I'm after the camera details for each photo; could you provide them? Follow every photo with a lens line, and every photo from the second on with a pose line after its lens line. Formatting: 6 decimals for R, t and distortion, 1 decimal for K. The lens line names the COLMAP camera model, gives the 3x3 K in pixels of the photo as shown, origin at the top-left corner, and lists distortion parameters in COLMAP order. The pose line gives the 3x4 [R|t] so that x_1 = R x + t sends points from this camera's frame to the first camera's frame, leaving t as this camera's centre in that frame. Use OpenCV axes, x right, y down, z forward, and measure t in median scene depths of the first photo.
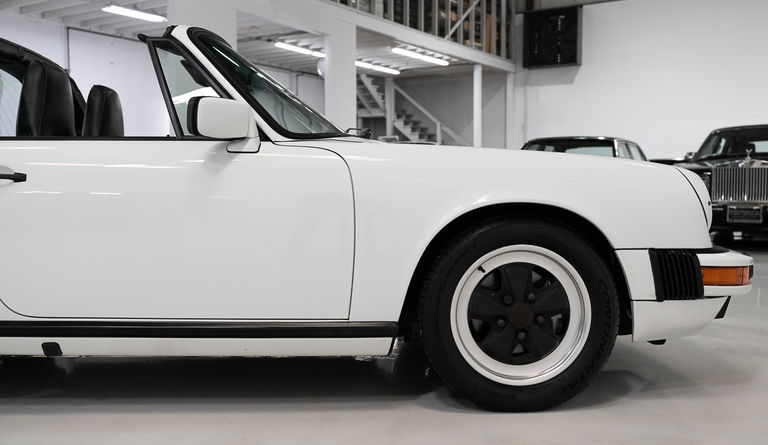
lens RADIAL K [[764.6, 0, 373.3], [0, 764.6, 203.8], [0, 0, 1]] dist [0.001192, 0.000000]
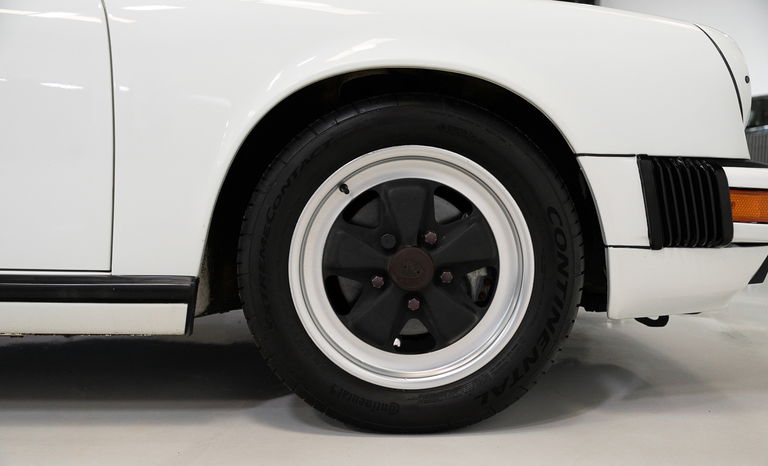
lens RADIAL K [[721.8, 0, 386.2], [0, 721.8, 232.3], [0, 0, 1]] dist [0.002705, 0.000000]
pose [[0.999521, 0.010187, -0.029213, 0.188599], [-0.008981, 0.999114, 0.041118, 0.095360], [0.029606, -0.040836, 0.998727, 0.453074]]
